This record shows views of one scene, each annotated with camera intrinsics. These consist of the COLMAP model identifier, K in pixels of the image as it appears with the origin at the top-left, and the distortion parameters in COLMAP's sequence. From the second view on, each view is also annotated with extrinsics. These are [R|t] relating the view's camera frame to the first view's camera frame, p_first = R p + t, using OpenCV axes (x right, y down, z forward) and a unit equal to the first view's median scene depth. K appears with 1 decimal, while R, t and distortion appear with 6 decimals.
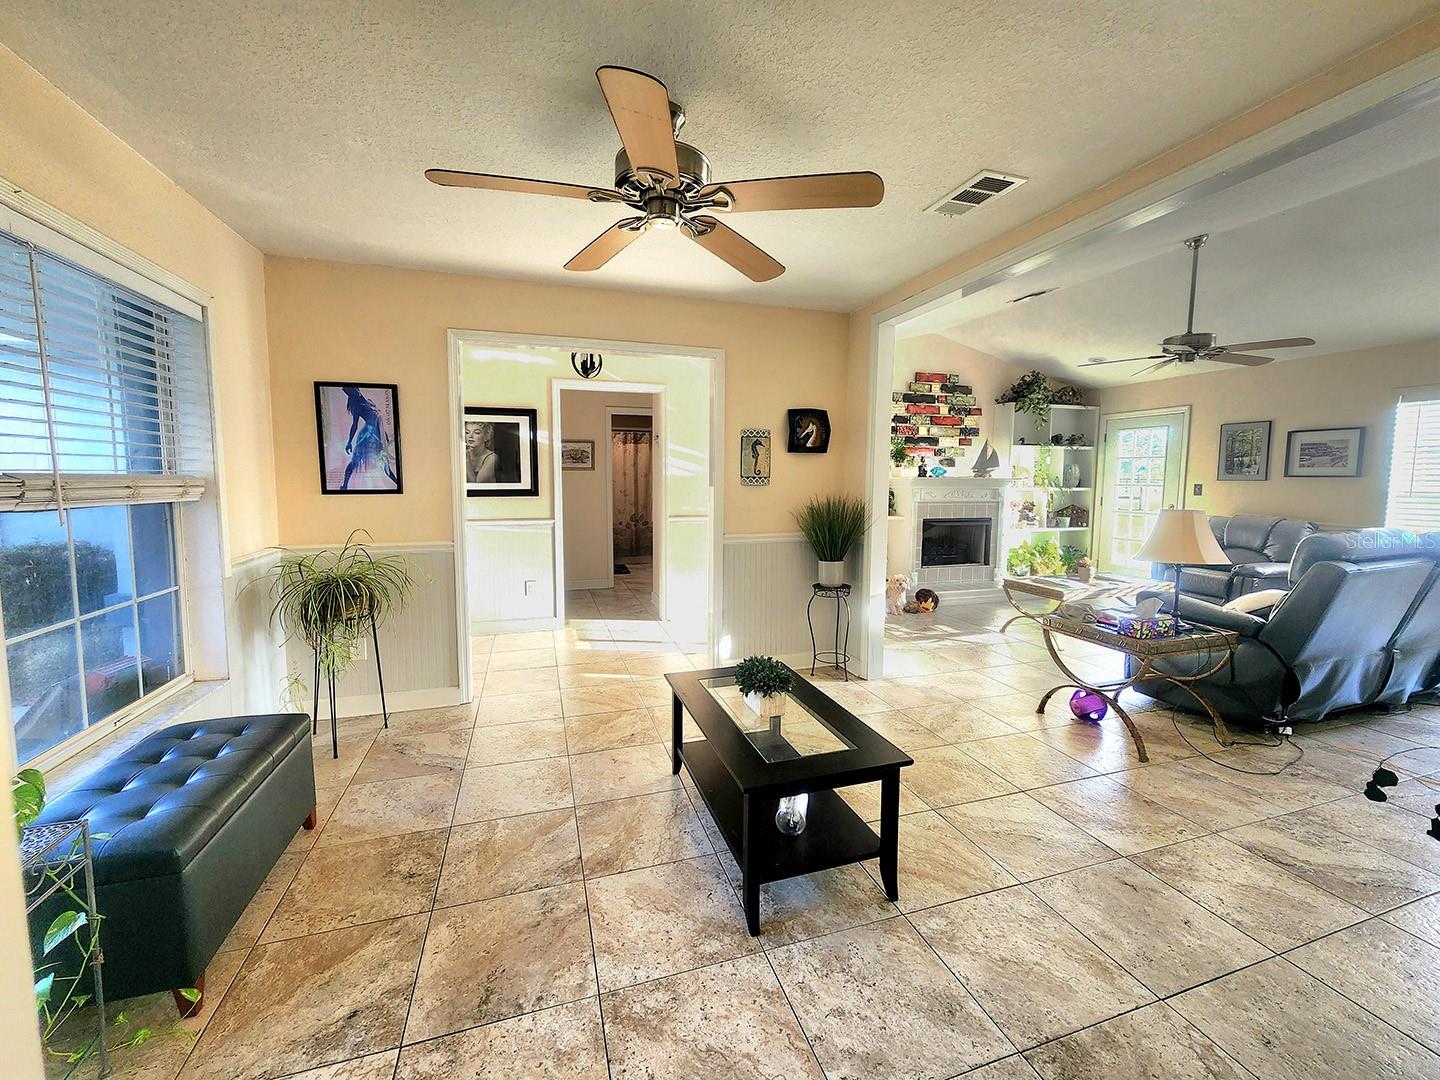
lens RADIAL K [[592.6, 0, 722.7], [0, 592.6, 531.0], [0, 0, 1]] dist [-0.000069, 0.000064]
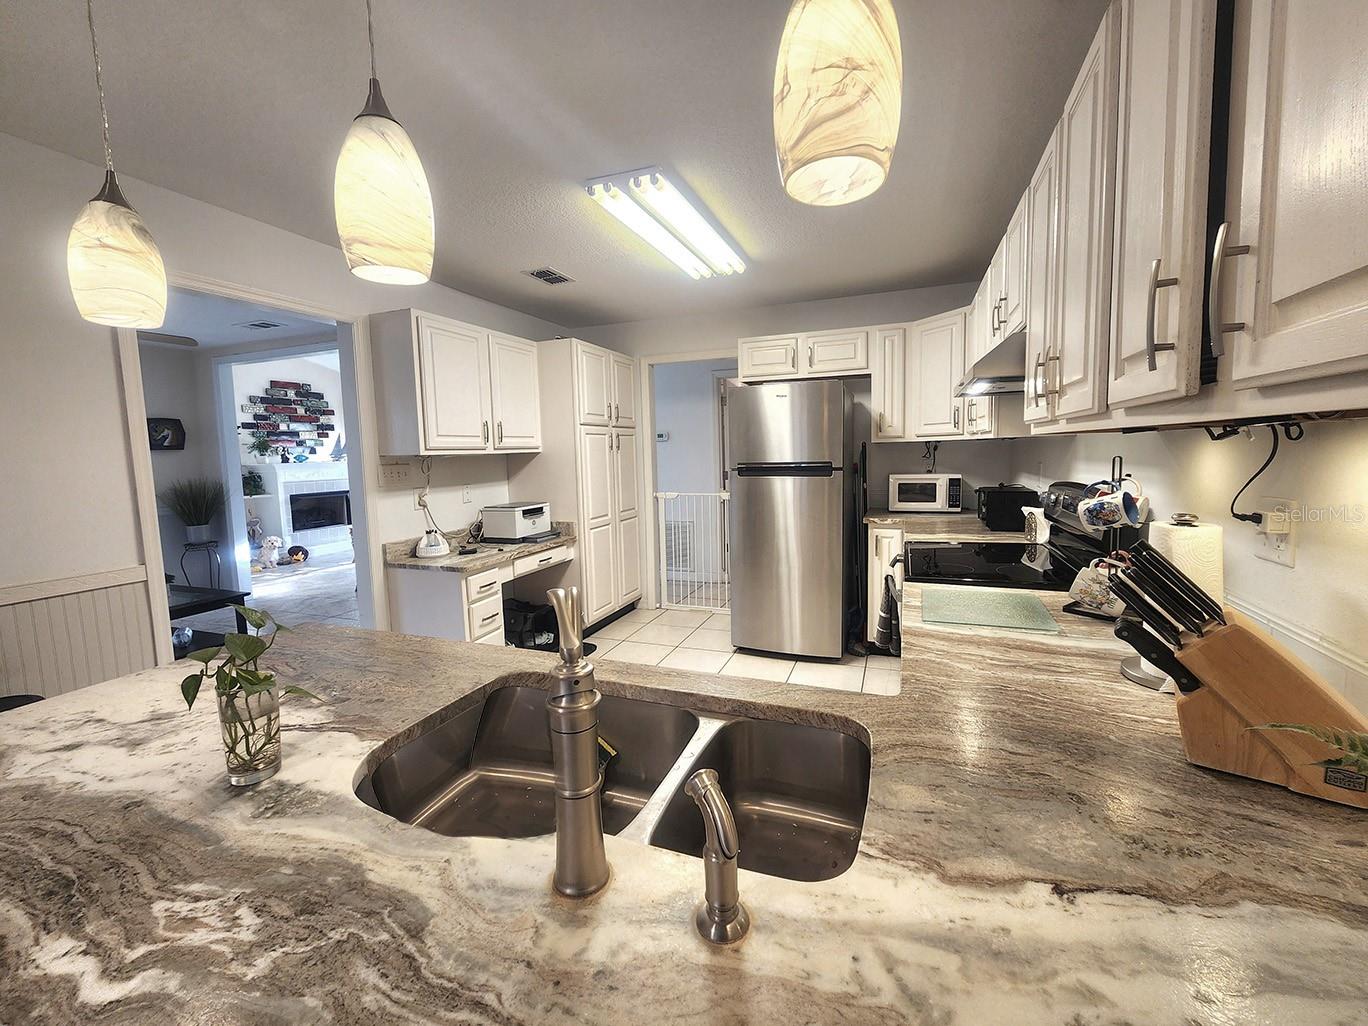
lens RADIAL K [[563.0, 0, 686.6], [0, 563.0, 504.5], [0, 0, 1]] dist [-0.000069, 0.000064]
pose [[0.629606, -0.093511, 0.771266, -0.065669], [0.098436, 0.994331, 0.040199, 0.034072], [-0.770653, 0.050611, 0.635242, -0.431041]]
